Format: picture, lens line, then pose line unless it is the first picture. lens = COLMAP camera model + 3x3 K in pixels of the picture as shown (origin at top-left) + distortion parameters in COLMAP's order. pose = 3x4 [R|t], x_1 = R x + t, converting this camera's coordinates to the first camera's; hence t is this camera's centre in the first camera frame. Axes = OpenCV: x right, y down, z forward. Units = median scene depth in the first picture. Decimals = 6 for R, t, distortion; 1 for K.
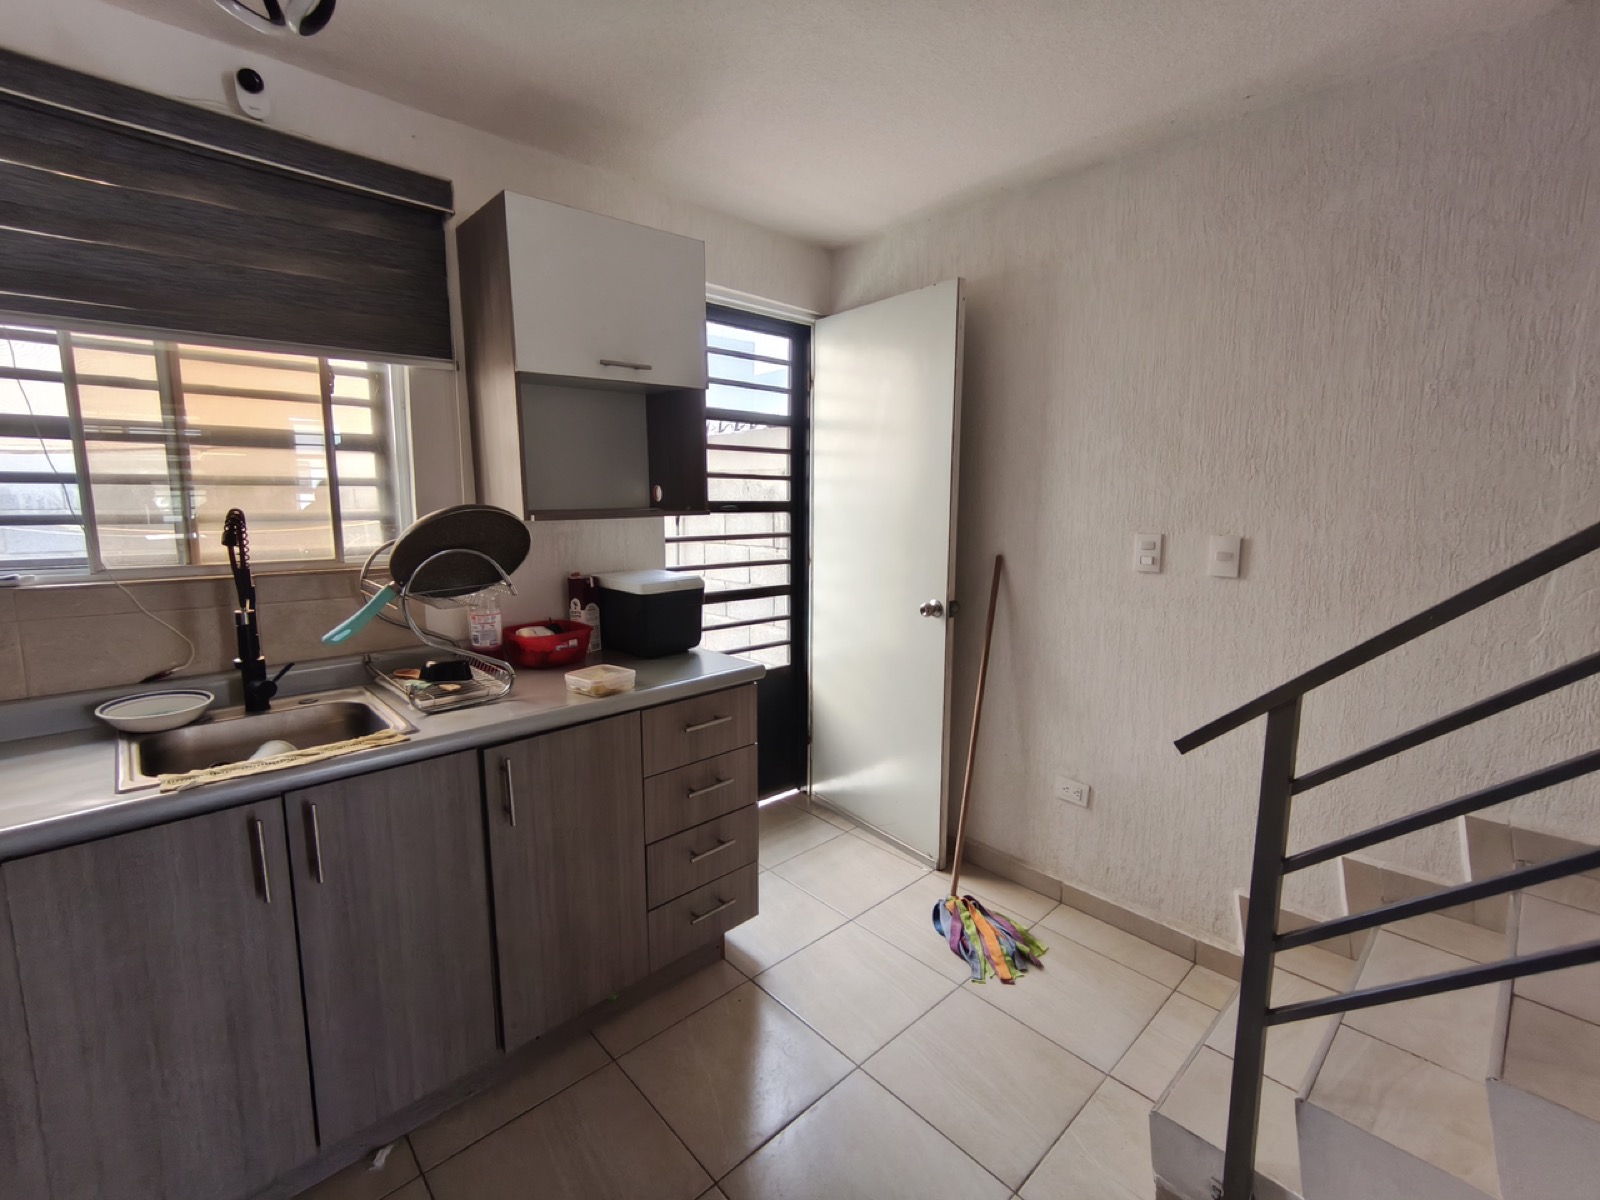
lens RADIAL K [[694.2, 0, 800.0], [0, 694.2, 600.0], [0, 0, 1]] dist [0.000292, 0.000146]
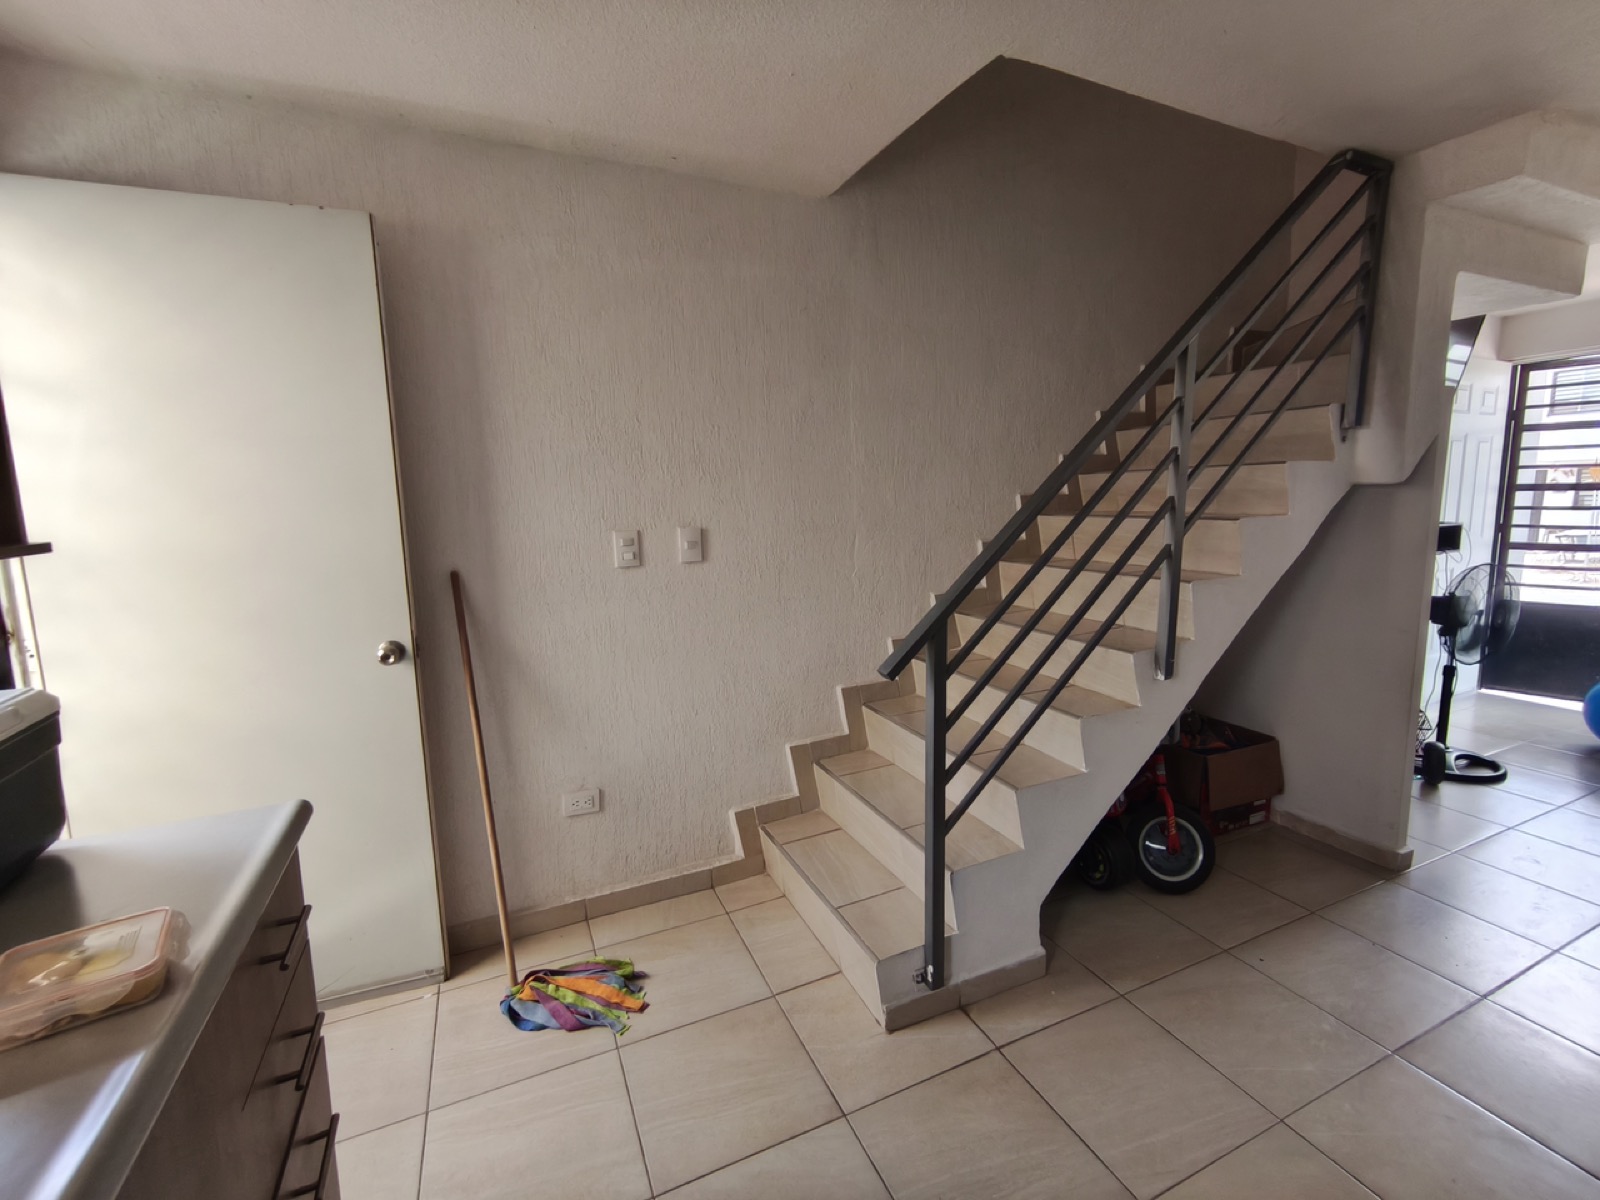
lens RADIAL K [[709.7, 0, 809.4], [0, 709.7, 591.5], [0, 0, 1]] dist [-0.001331, 0.005686]
pose [[0.318046, -0.146323, 0.936716, -0.435736], [0.164667, 0.981527, 0.097413, -0.063148], [-0.933666, 0.123264, 0.336265, 0.375994]]
